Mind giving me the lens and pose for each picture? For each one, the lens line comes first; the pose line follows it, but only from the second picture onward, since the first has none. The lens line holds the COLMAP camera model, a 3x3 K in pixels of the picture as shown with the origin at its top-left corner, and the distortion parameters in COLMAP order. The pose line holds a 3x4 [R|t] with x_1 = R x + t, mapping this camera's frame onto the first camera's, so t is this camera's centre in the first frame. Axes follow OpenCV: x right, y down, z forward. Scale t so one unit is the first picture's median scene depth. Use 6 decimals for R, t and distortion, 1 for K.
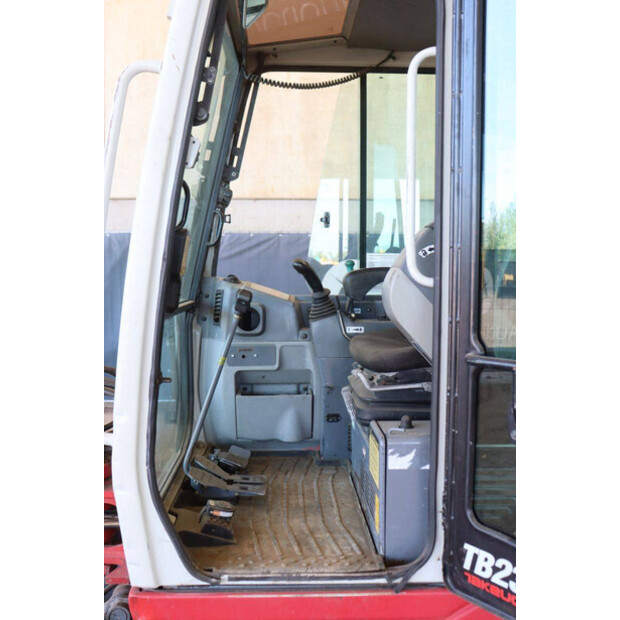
lens RADIAL K [[744.2, 0, 311.4], [0, 744.2, 310.2], [0, 0, 1]] dist [0.000108, 0.018584]
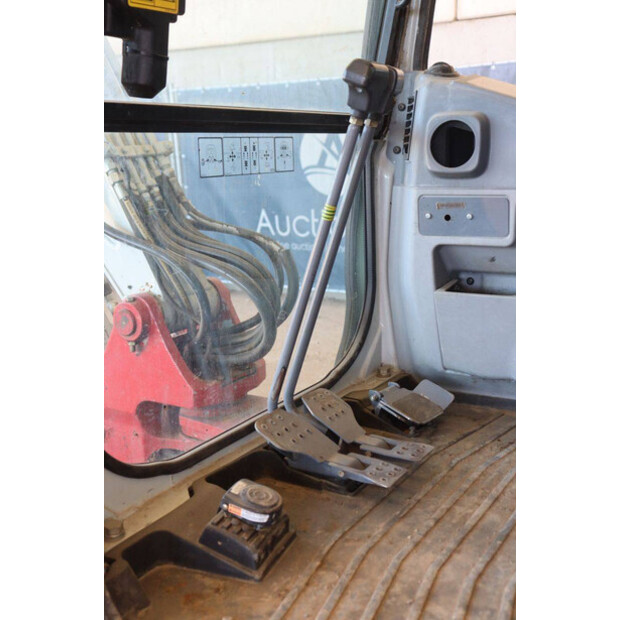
lens RADIAL K [[832.0, 0, 315.2], [0, 832.0, 310.2], [0, 0, 1]] dist [0.046947, 0.038806]
pose [[0.824577, 0.082178, -0.559750, 0.168325], [-0.012928, 0.991873, 0.126574, 0.053458], [0.565602, -0.097134, 0.818938, 0.453664]]
